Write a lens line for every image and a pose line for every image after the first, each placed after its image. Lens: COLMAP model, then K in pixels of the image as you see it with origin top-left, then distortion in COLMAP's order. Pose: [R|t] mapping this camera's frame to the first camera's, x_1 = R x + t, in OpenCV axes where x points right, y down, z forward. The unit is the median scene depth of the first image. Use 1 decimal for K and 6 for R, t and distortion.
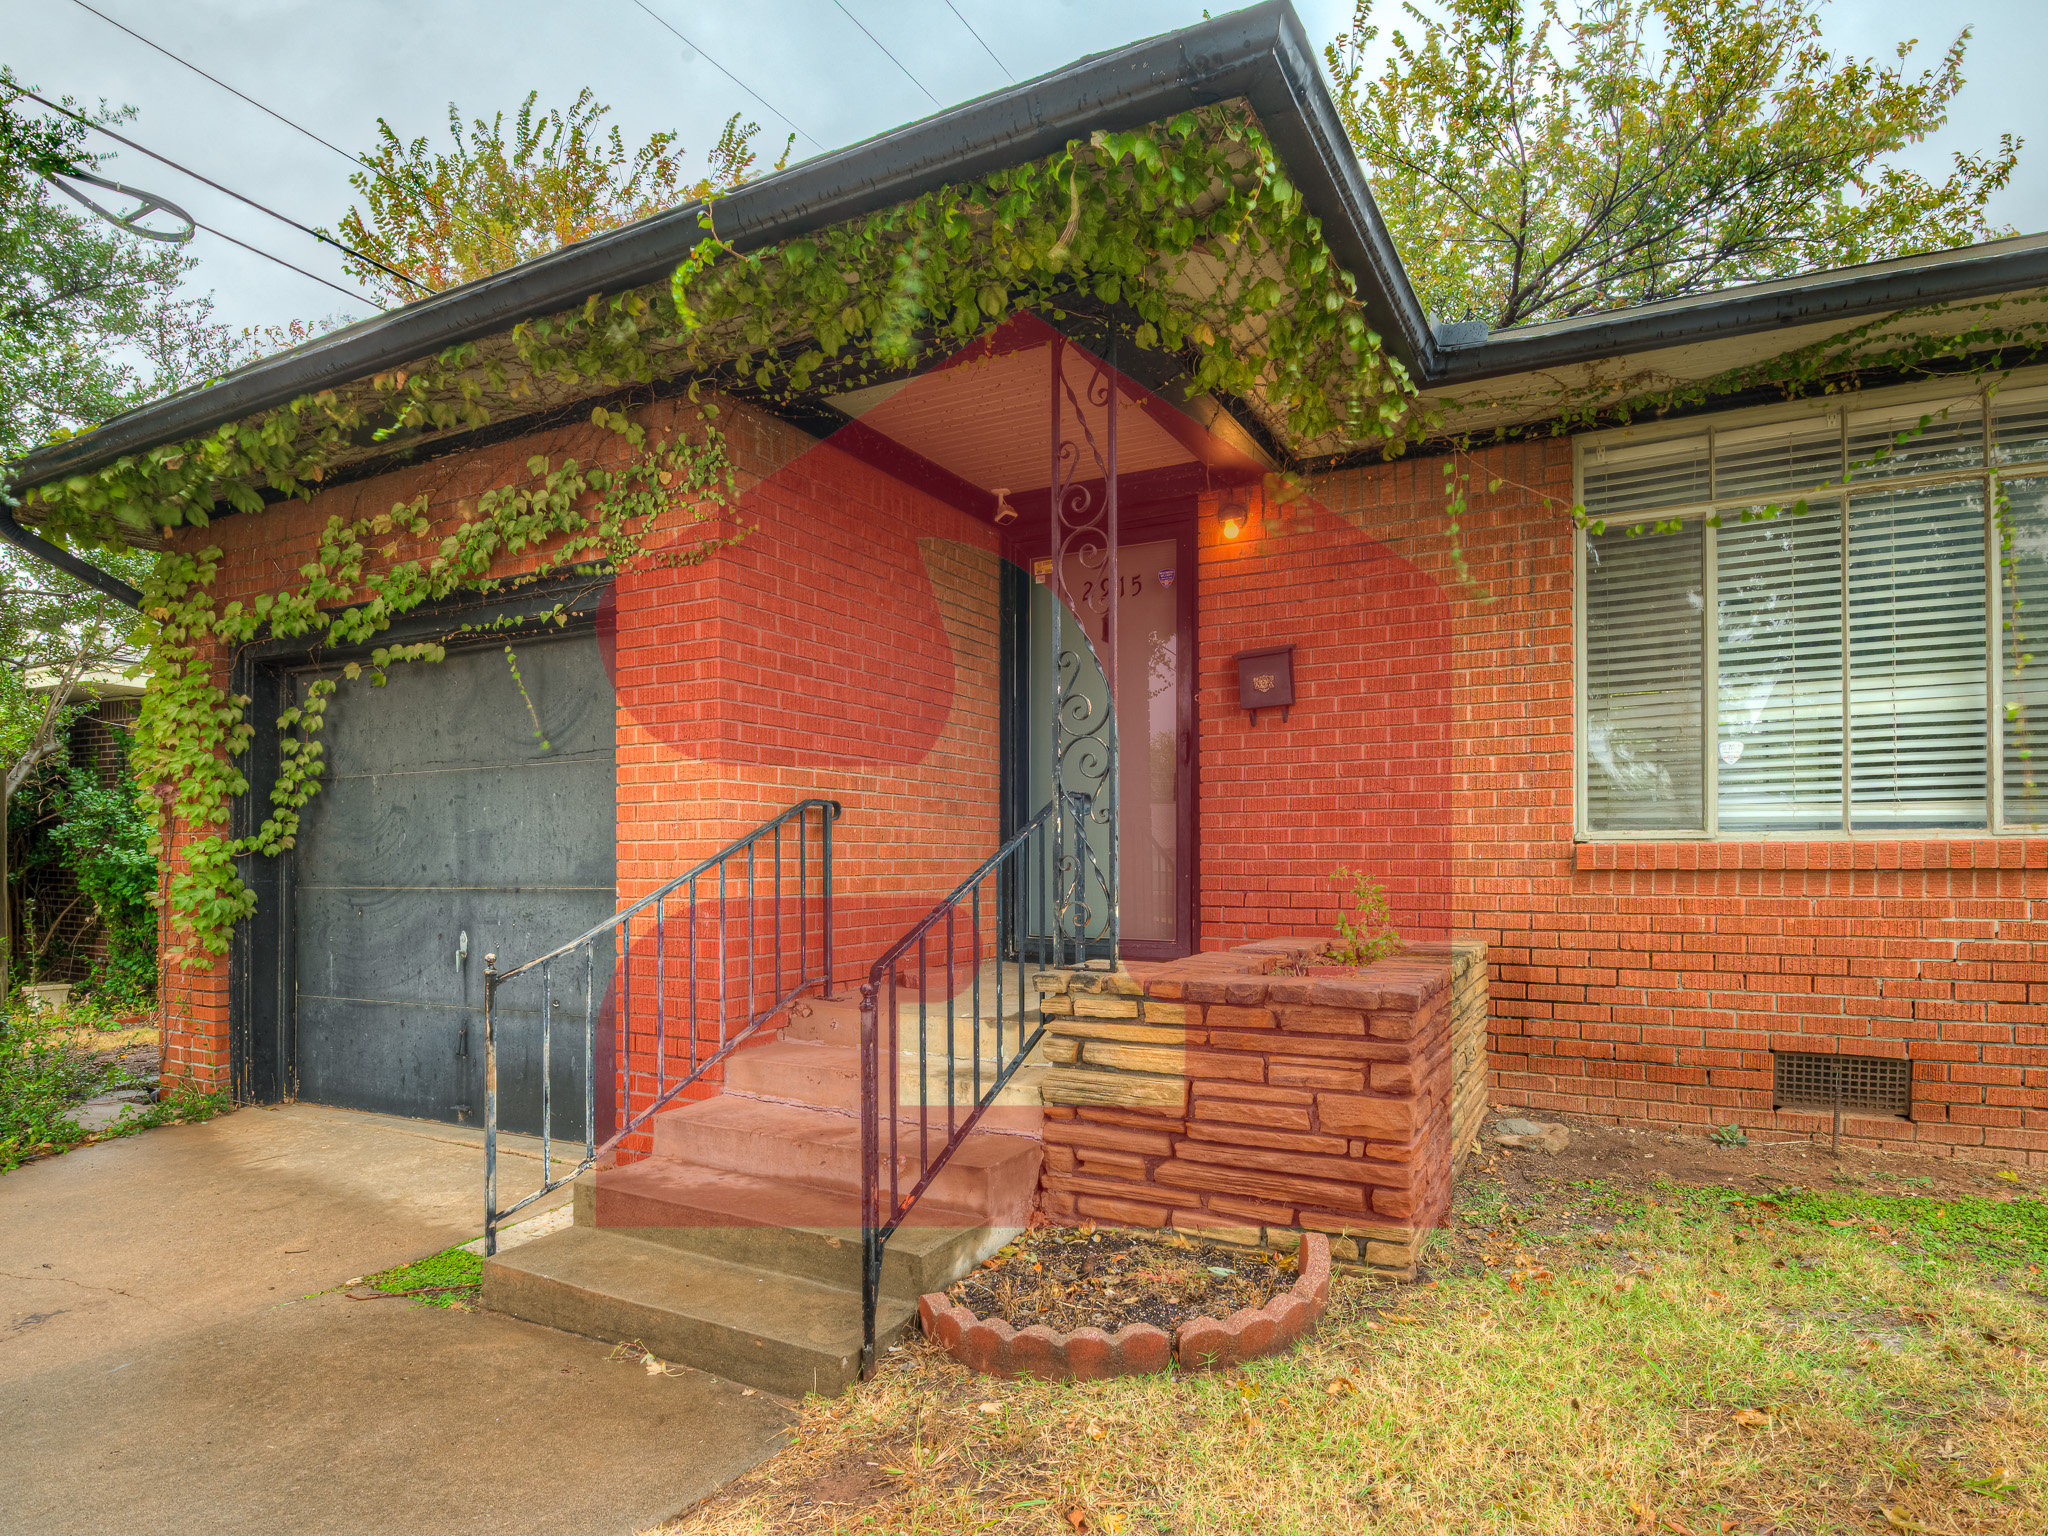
lens RADIAL K [[1042.5, 0, 1029.3], [0, 1042.5, 824.5], [0, 0, 1]] dist [0.001286, -0.017391]
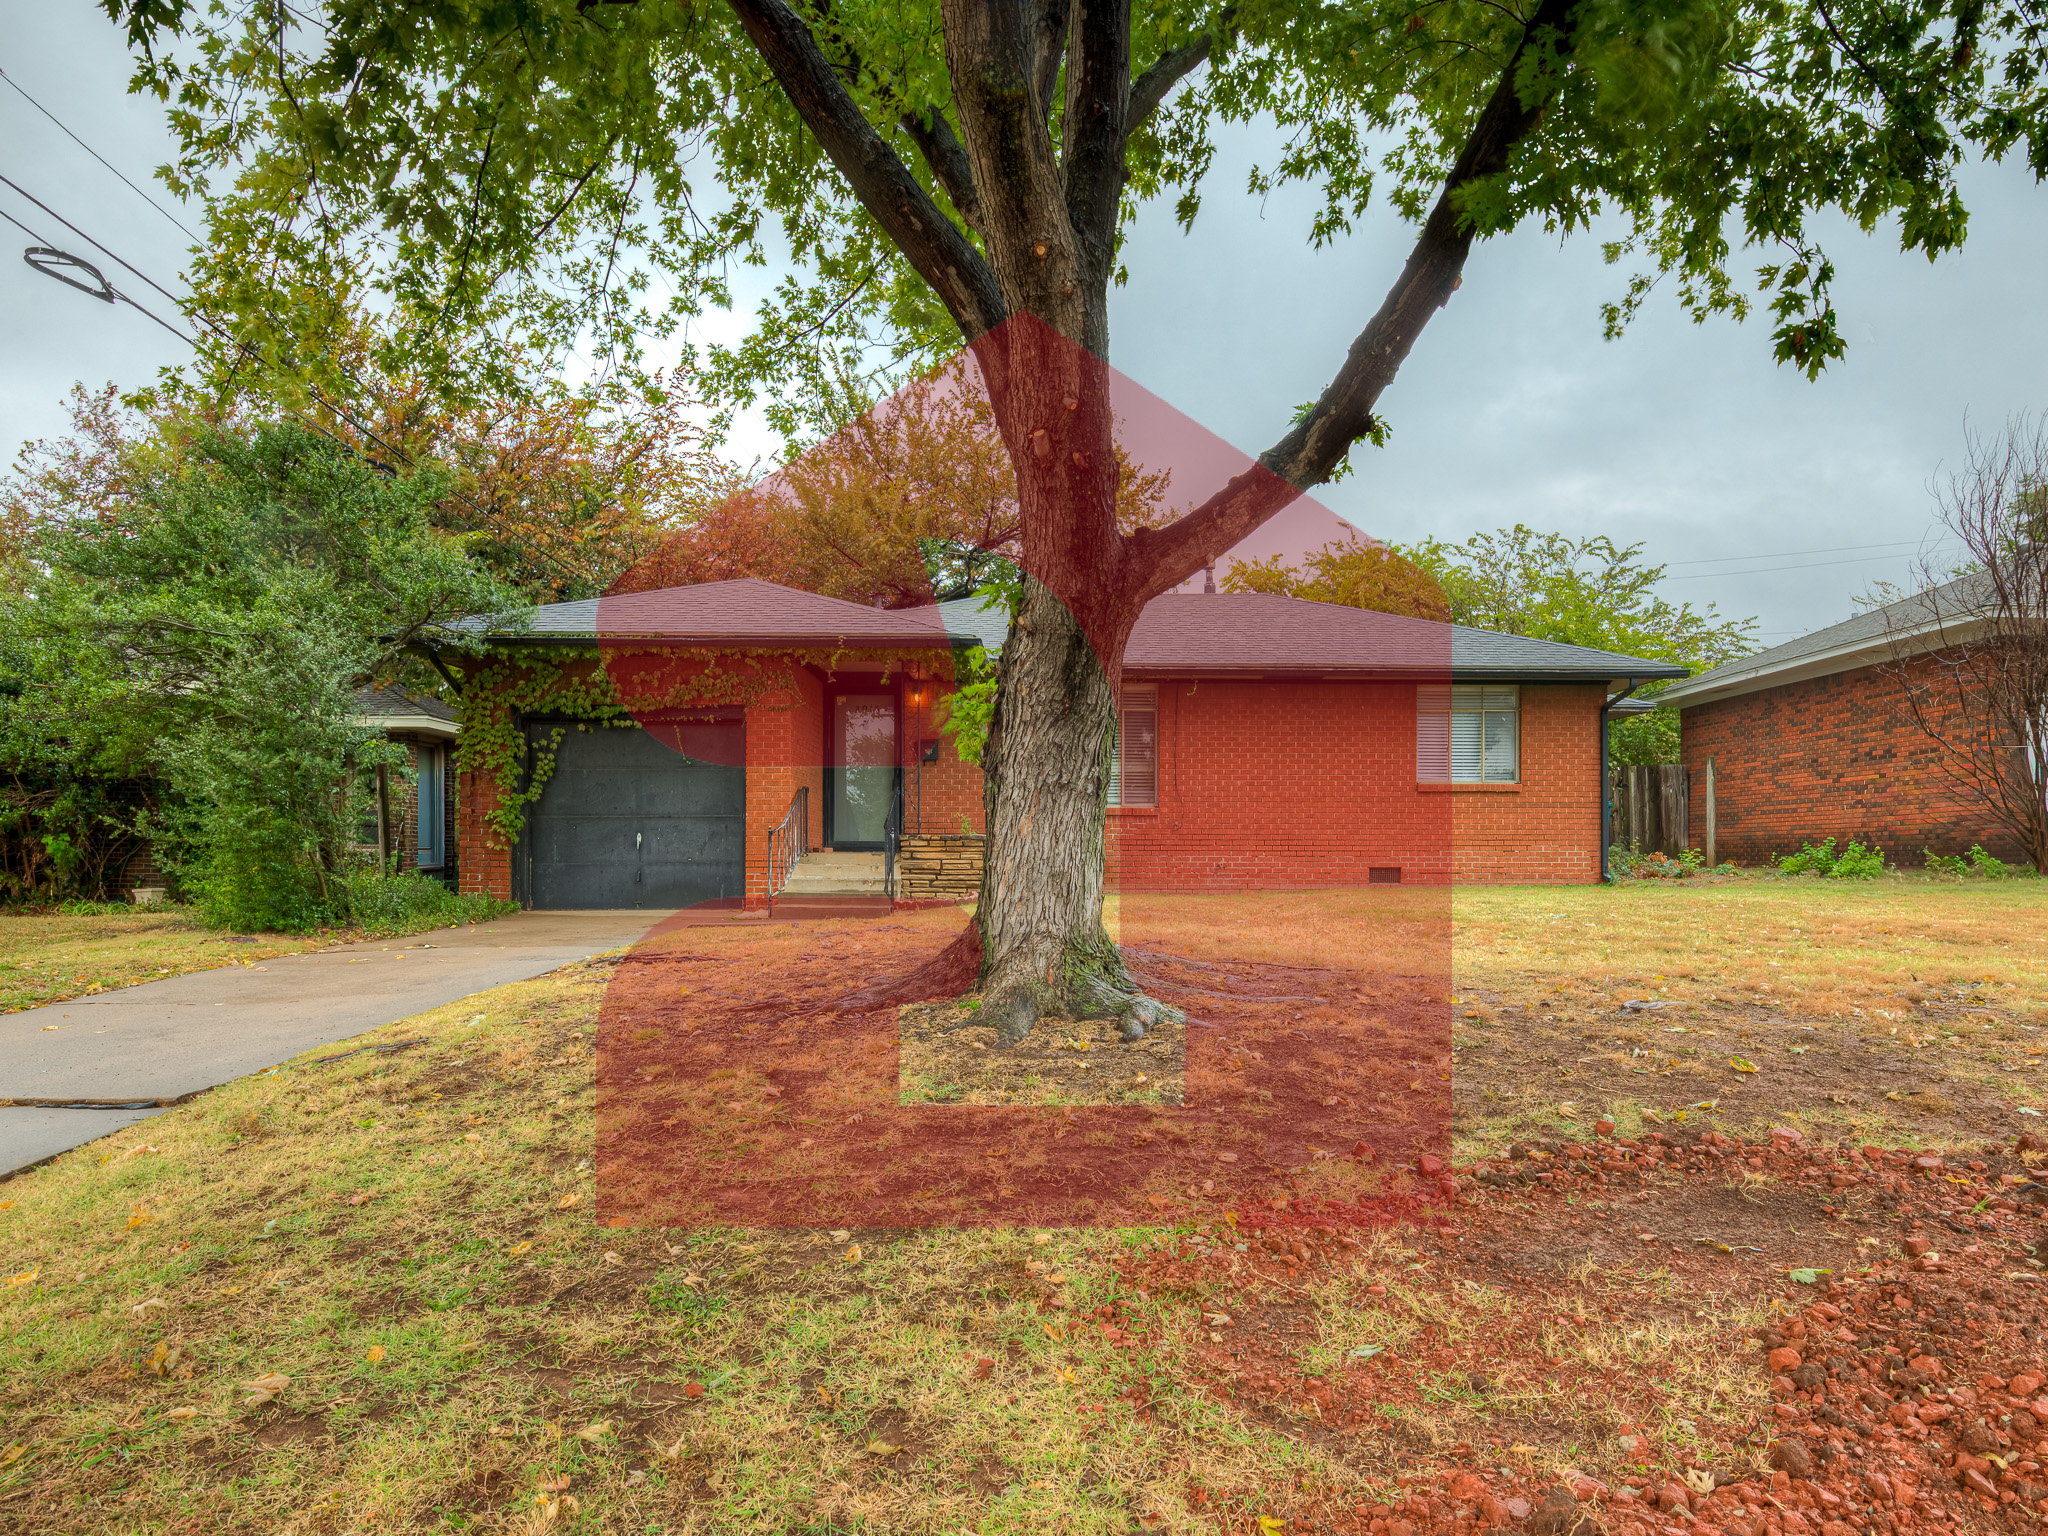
lens RADIAL K [[1060.0, 0, 1034.5], [0, 1060.0, 773.1], [0, 0, 1]] dist [-0.034776, -0.000499]
pose [[0.892932, 0.035839, 0.448763, -1.012054], [-0.018350, 0.998895, -0.043262, 0.059162], [-0.449818, 0.030395, 0.892603, -2.079591]]
